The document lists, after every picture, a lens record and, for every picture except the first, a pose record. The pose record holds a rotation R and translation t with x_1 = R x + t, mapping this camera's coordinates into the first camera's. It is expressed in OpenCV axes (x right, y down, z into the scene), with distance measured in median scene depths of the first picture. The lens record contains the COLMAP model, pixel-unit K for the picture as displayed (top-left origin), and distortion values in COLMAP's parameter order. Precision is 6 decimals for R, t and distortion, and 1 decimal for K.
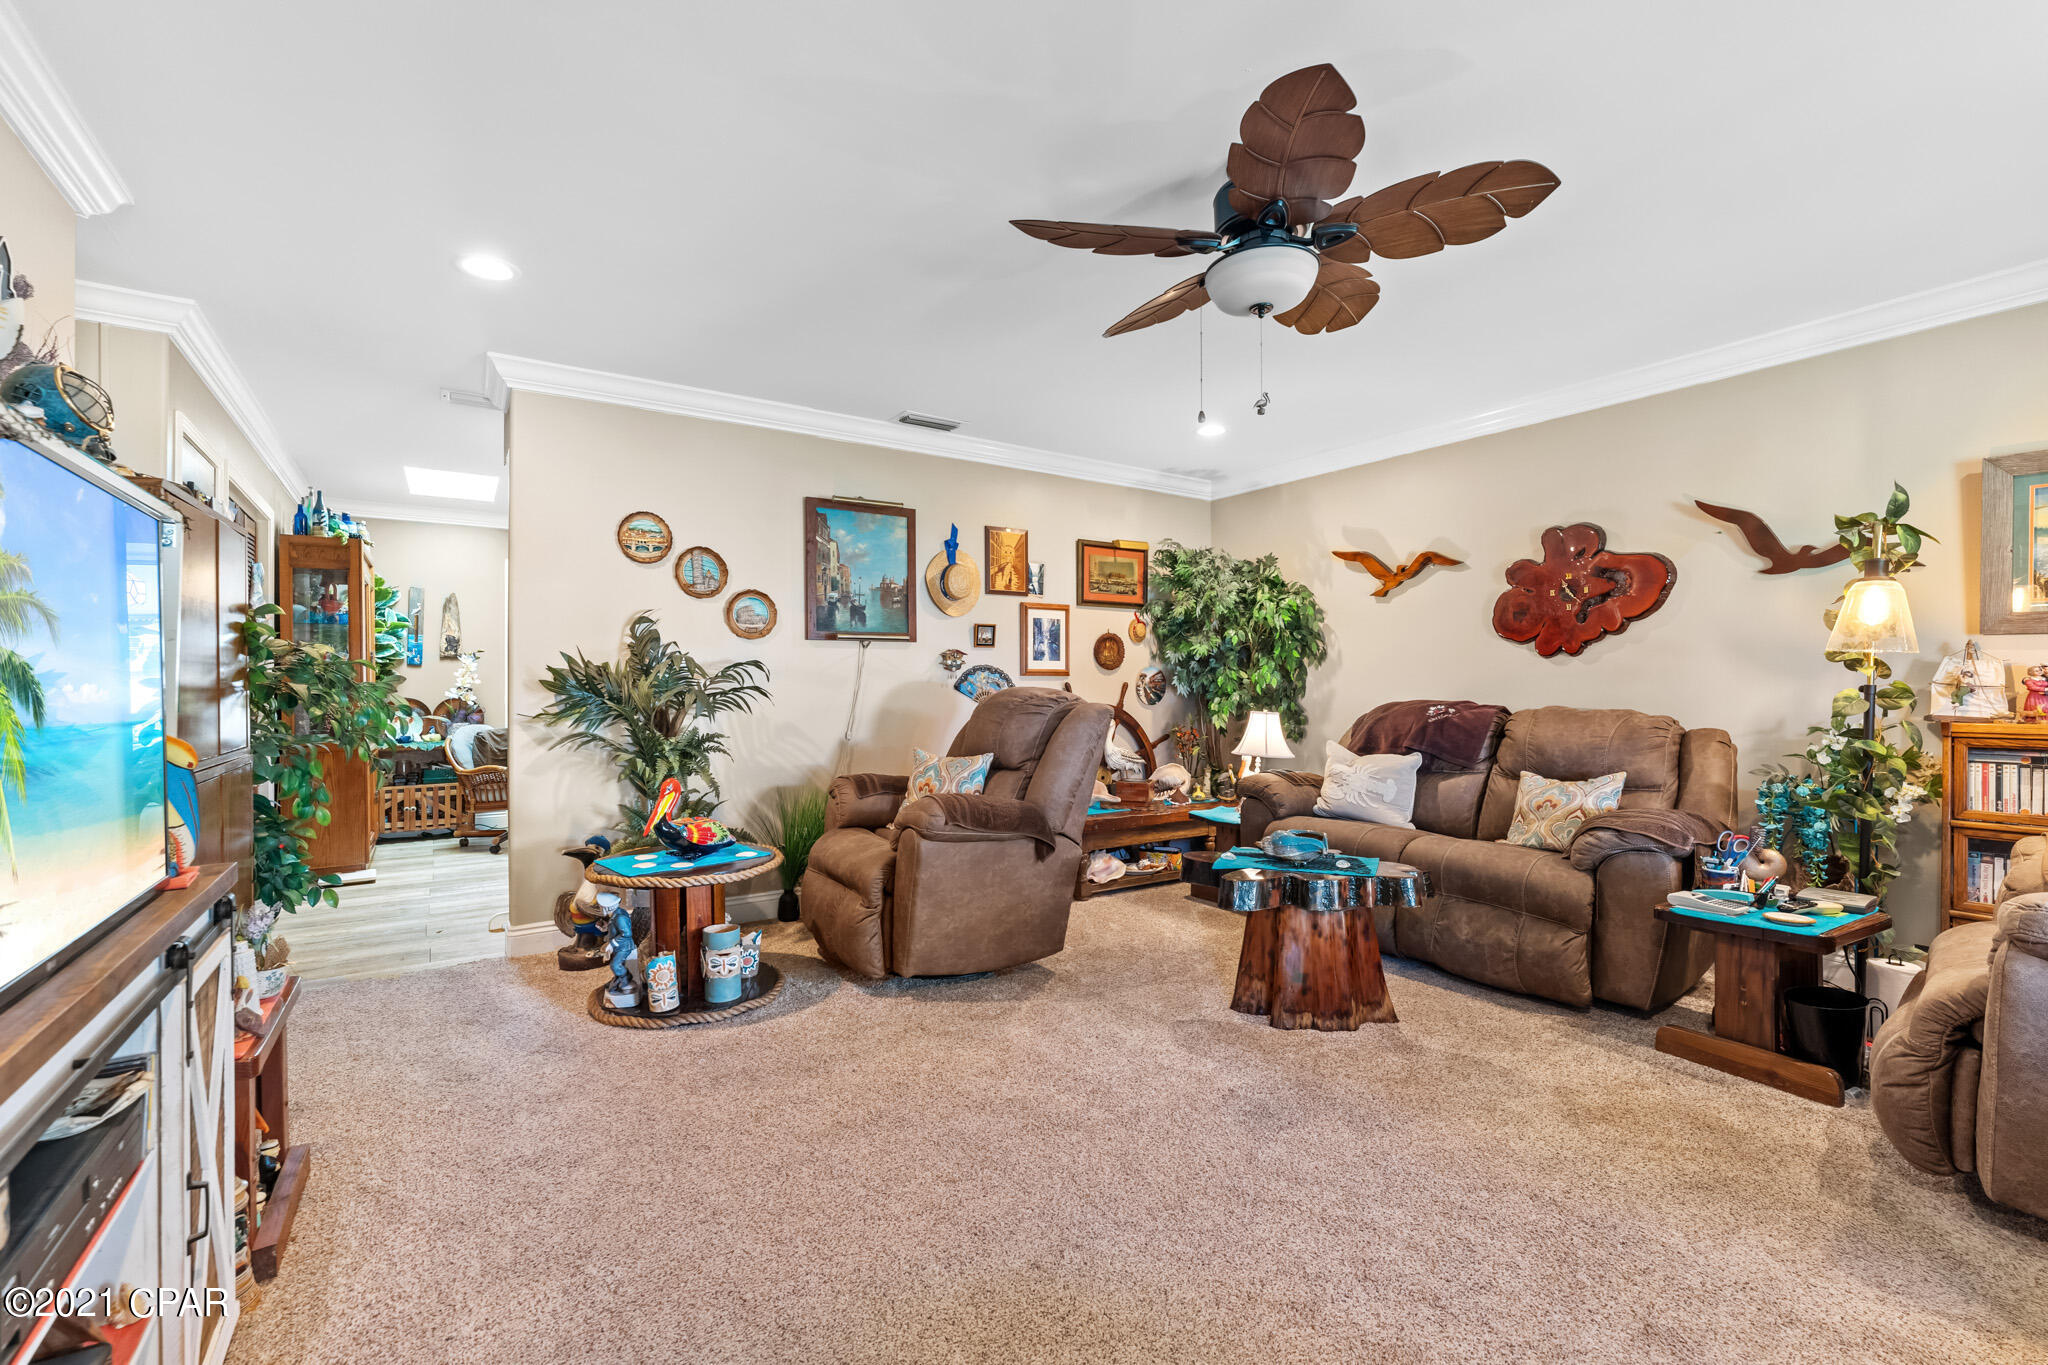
lens RADIAL K [[897.4, 0, 1027.1], [0, 897.4, 689.8], [0, 0, 1]] dist [-0.001438, -0.000096]
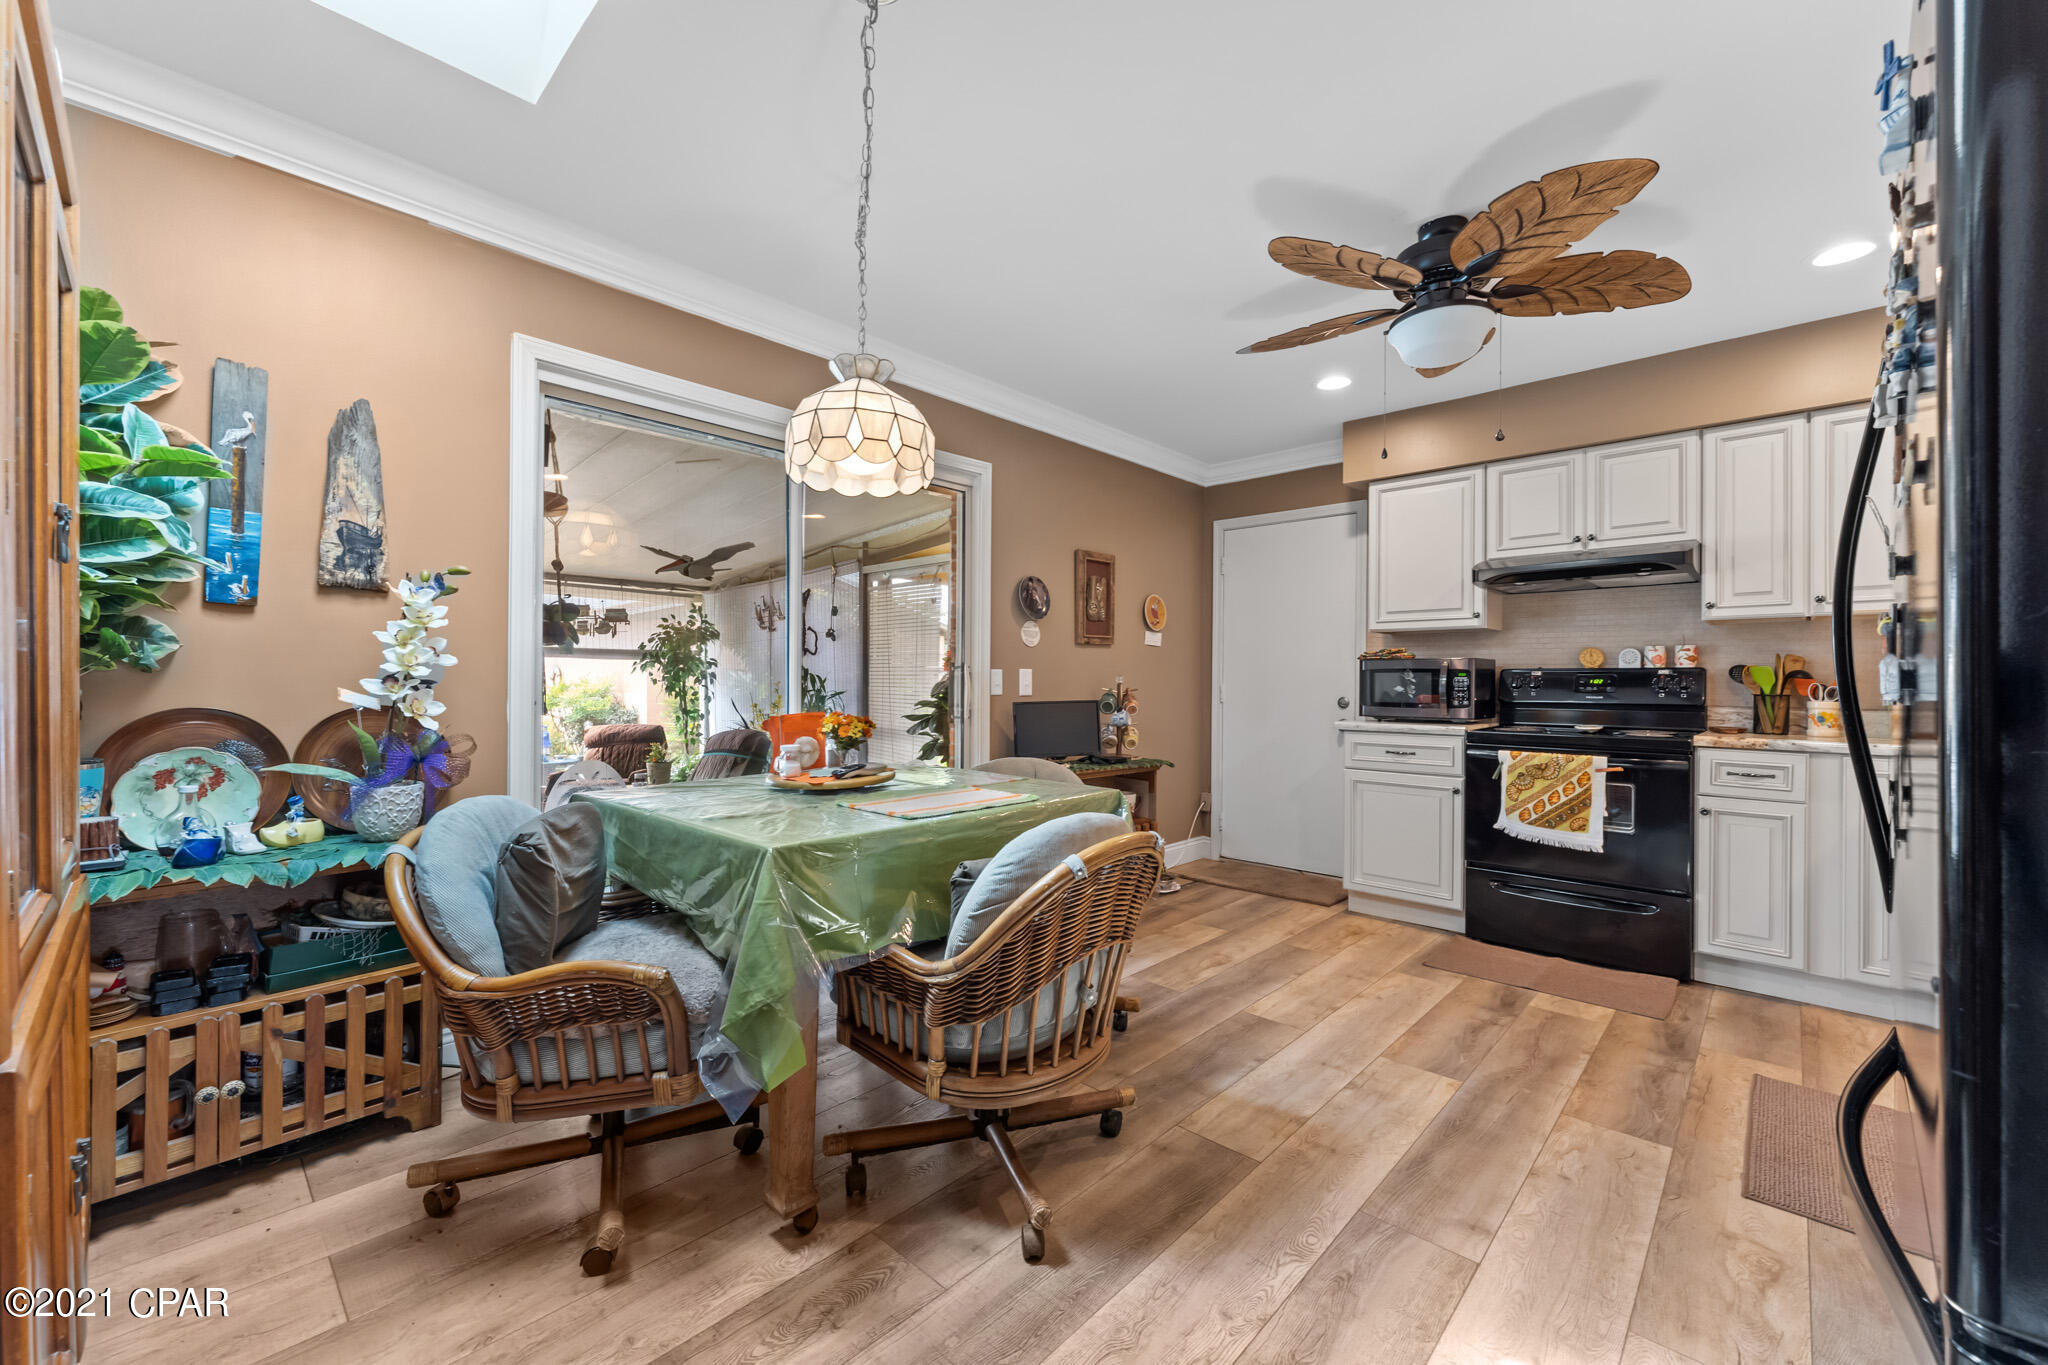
lens RADIAL K [[816.7, 0, 1029.7], [0, 816.7, 682.8], [0, 0, 1]] dist [-0.001283, -0.000145]
pose [[0.972510, 0.005789, 0.232790, -0.482036], [-0.005677, 0.999983, -0.001150, -0.001575], [-0.232793, -0.000203, 0.972526, 0.663117]]
